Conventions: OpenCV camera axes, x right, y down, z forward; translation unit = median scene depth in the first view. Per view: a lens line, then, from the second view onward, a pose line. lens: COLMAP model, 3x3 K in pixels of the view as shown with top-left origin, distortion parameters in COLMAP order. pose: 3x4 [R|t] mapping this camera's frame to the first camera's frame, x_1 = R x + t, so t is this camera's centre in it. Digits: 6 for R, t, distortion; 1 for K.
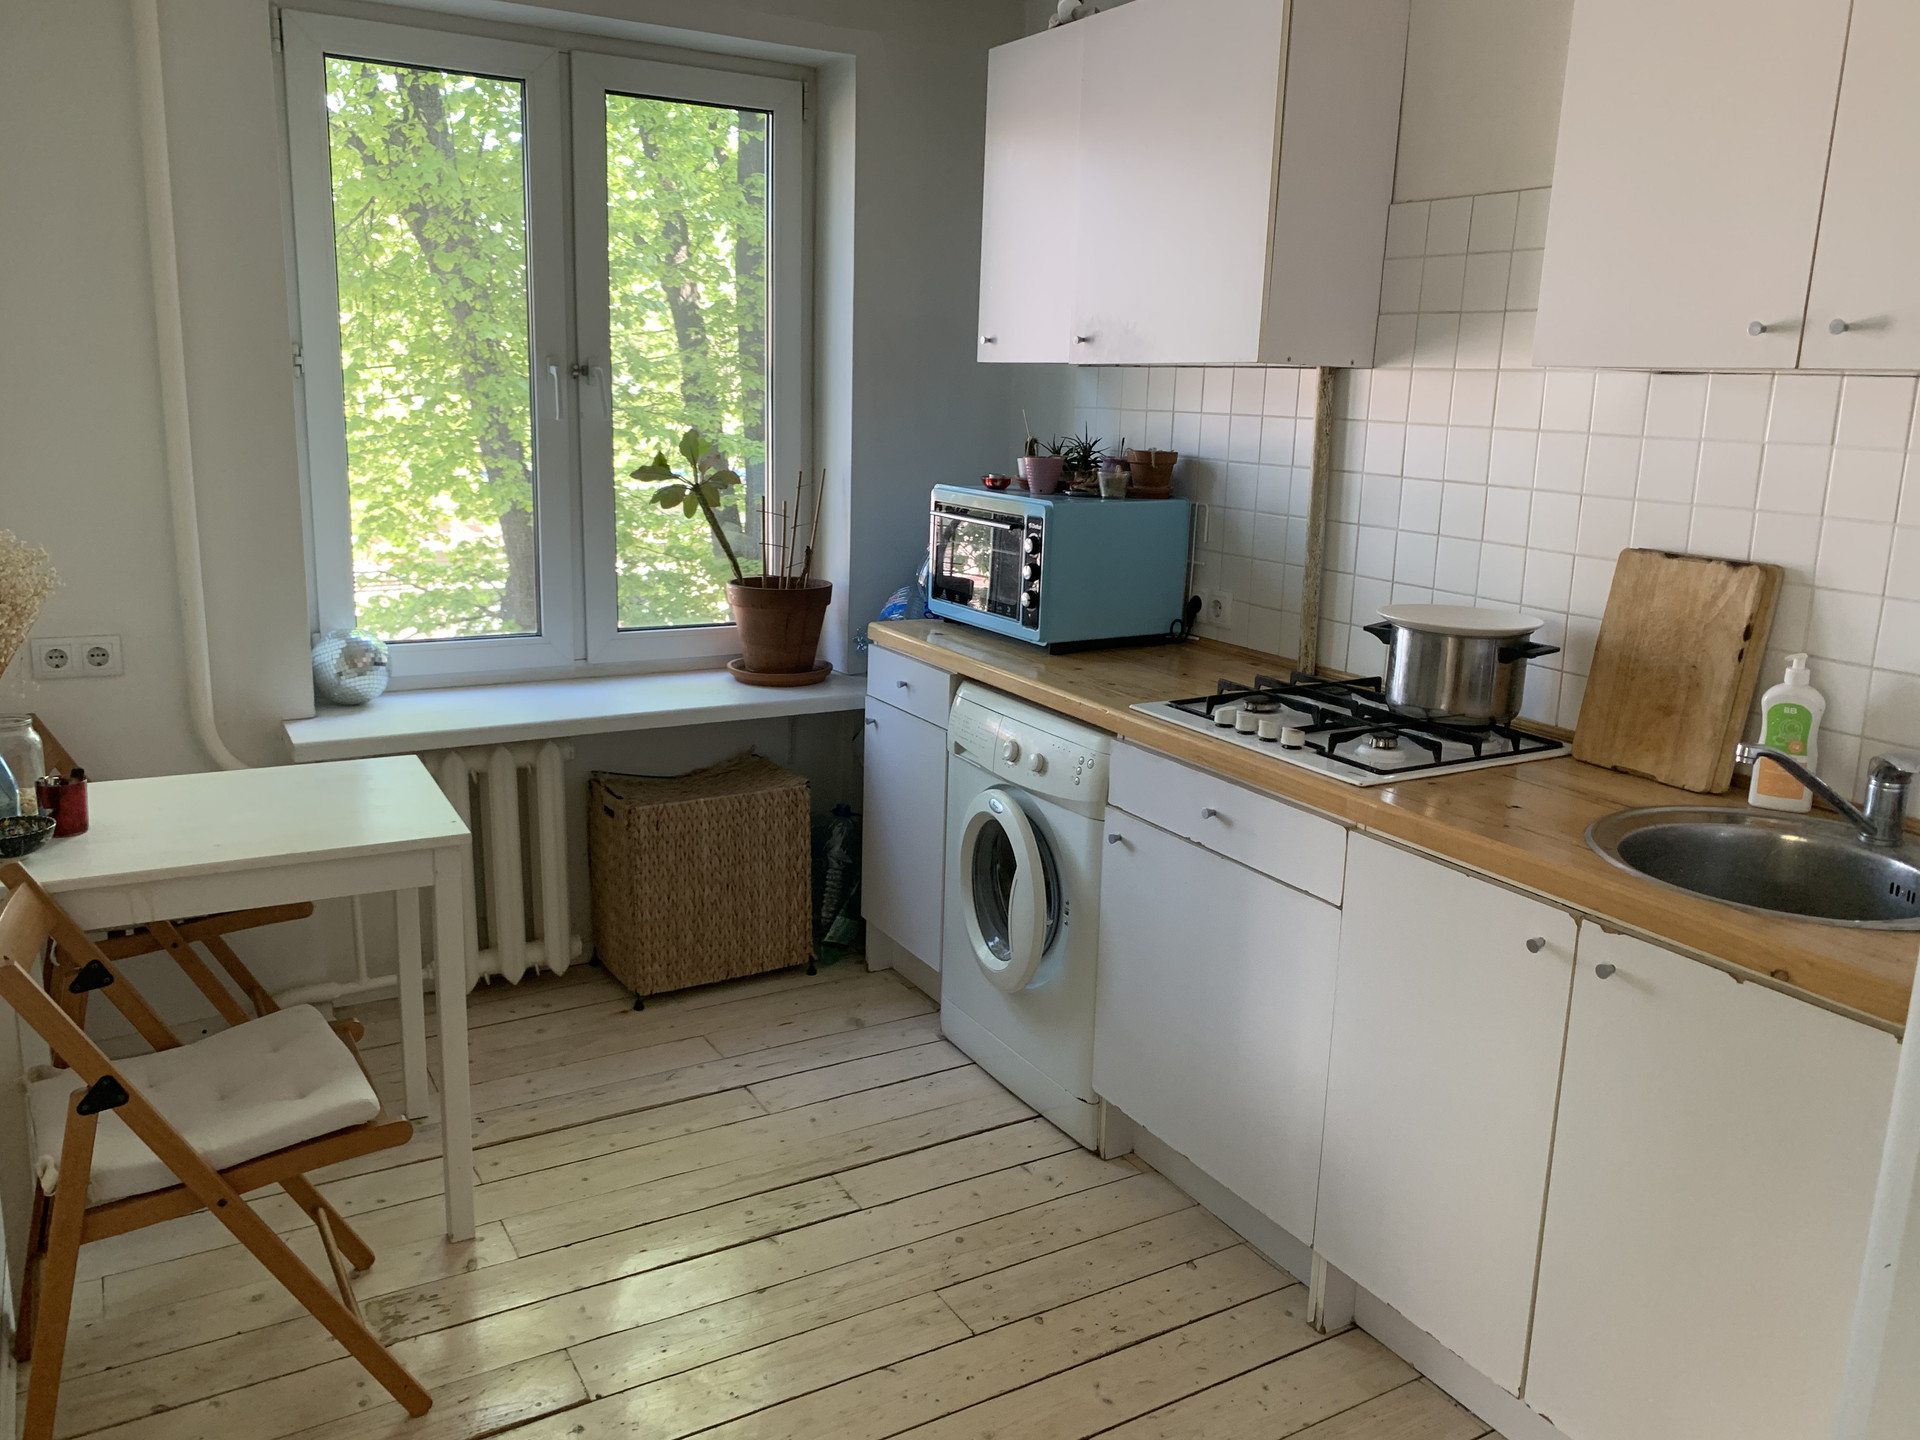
lens RADIAL K [[1470.1, 0, 960.0], [0, 1470.1, 720.0], [0, 0, 1]] dist [0.075941, -0.075244]
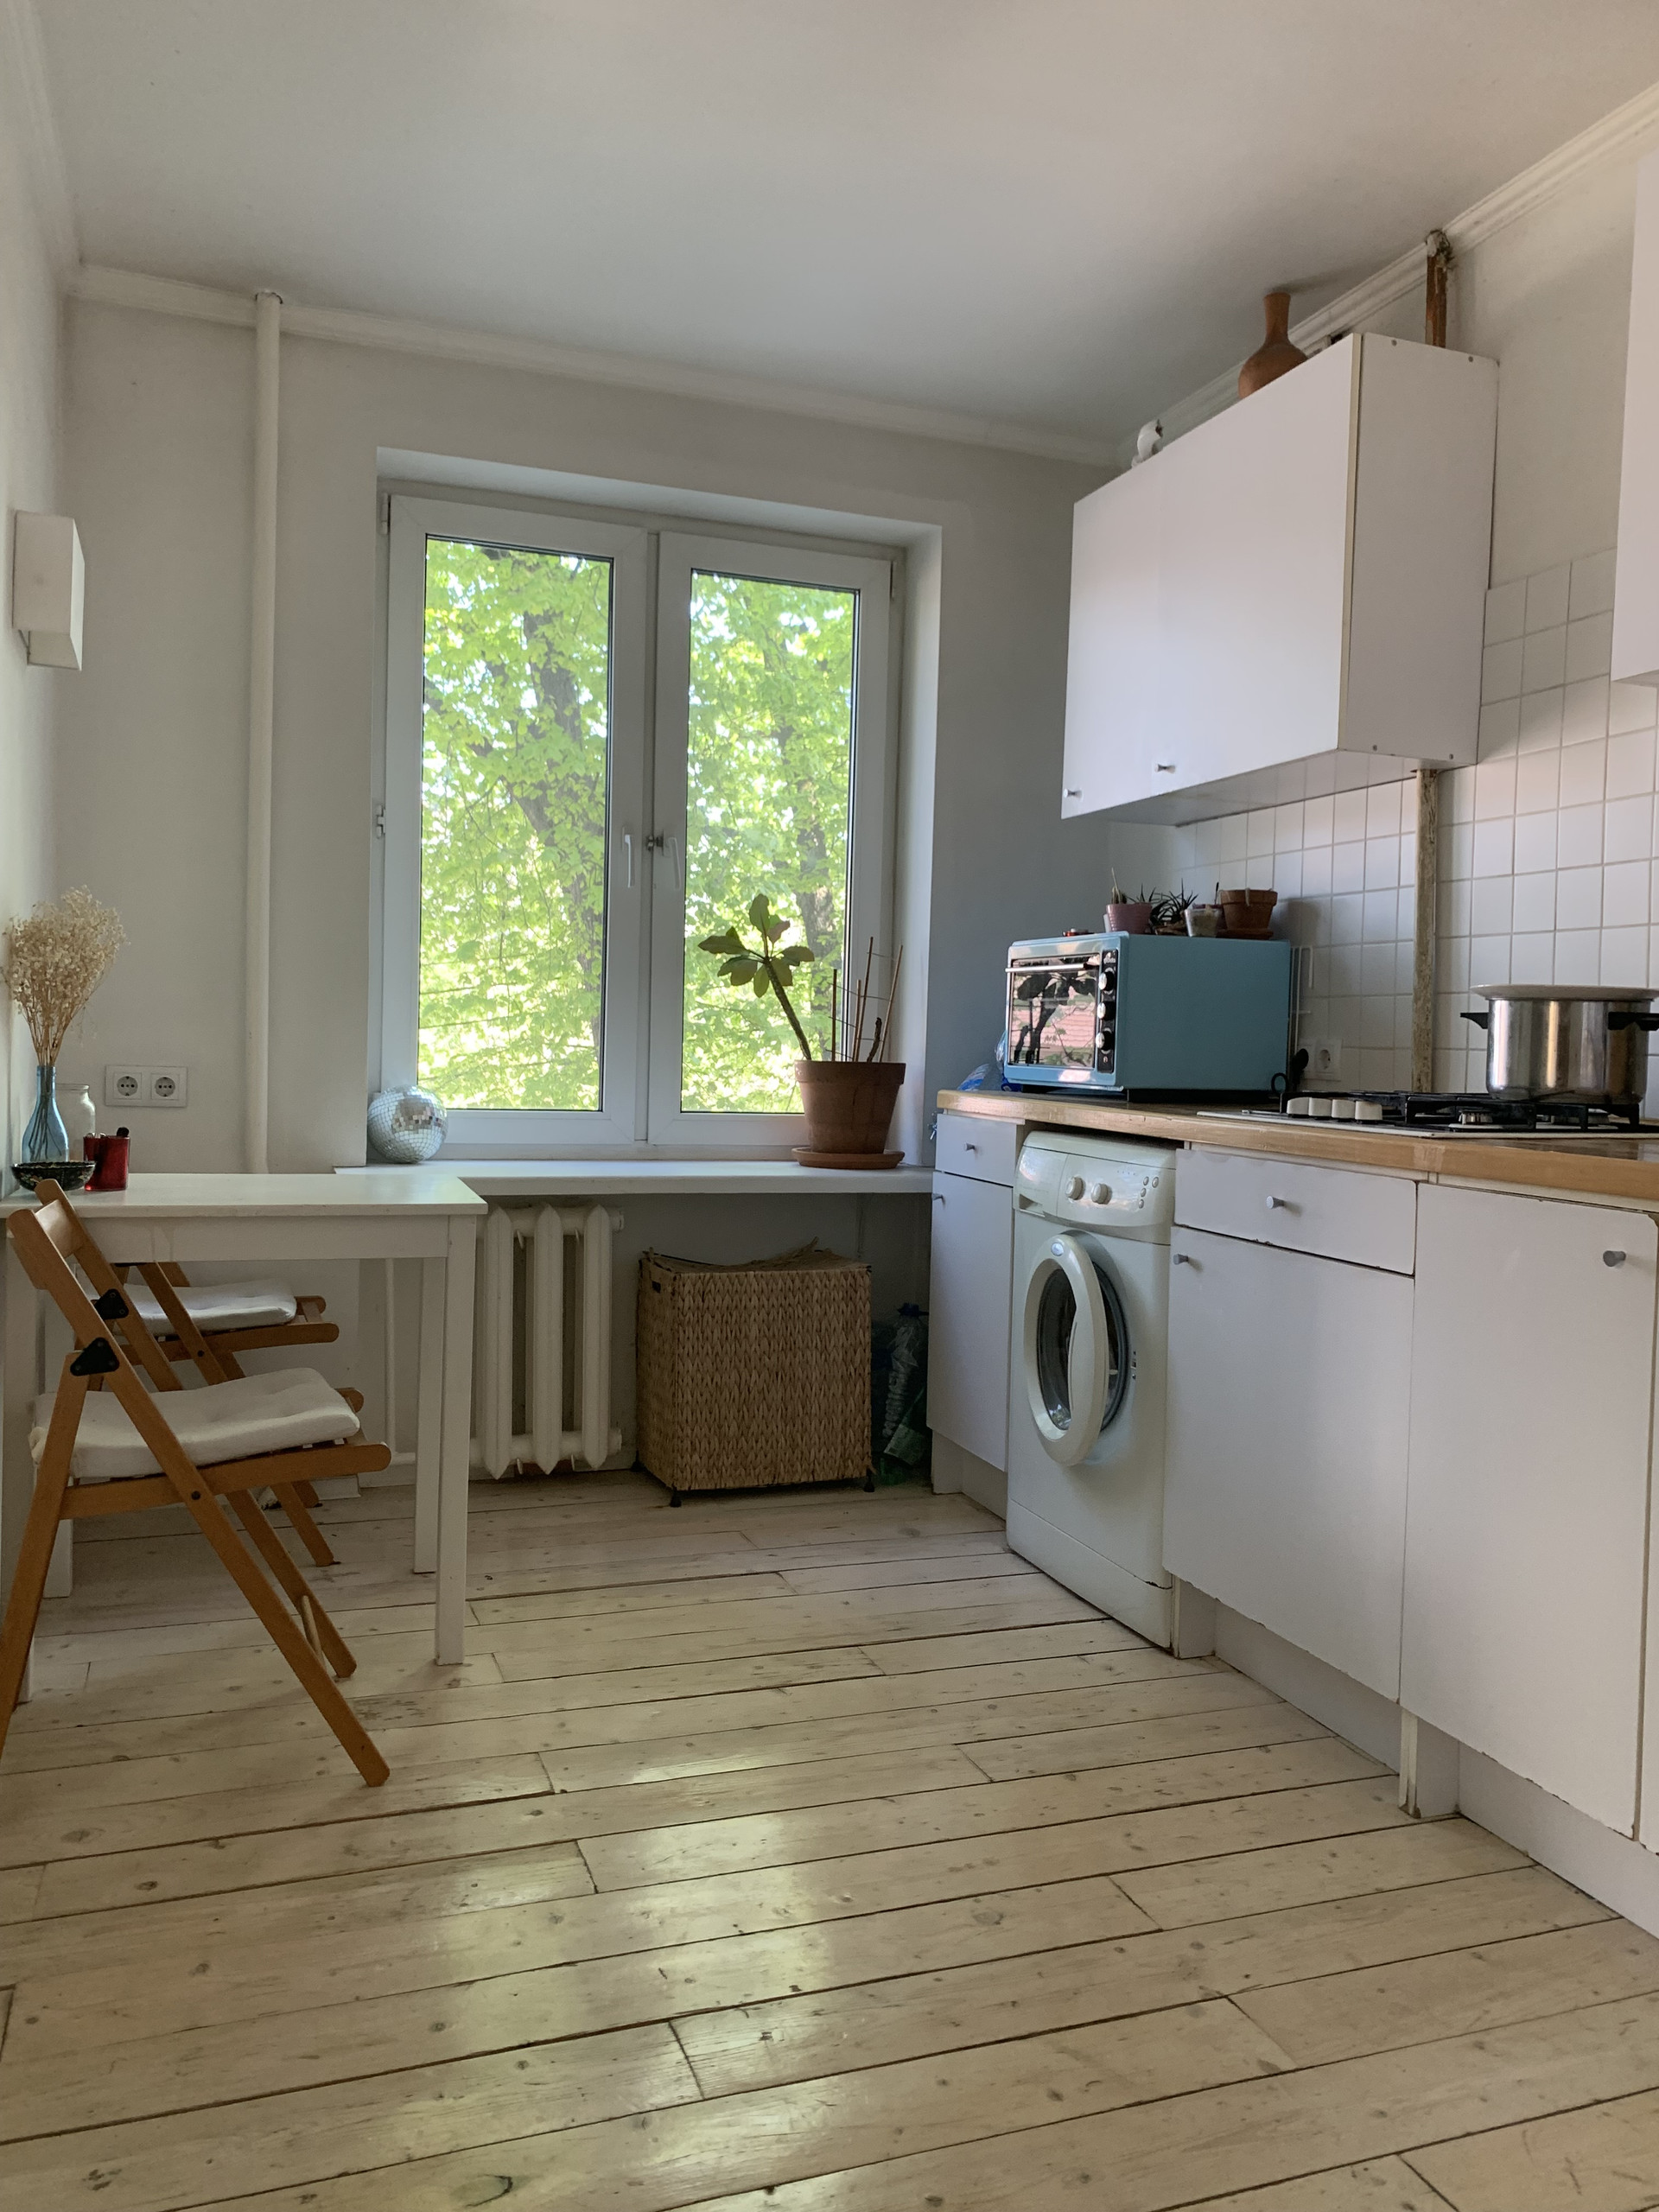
lens RADIAL K [[1695.1, 0, 839.6], [0, 1695.1, 1105.7], [0, 0, 1]] dist [0.061064, -0.084126]
pose [[0.984236, 0.002702, -0.176842, 0.071637], [-0.036353, 0.981624, -0.187328, 0.160816], [0.173086, 0.190804, 0.966248, -0.035109]]
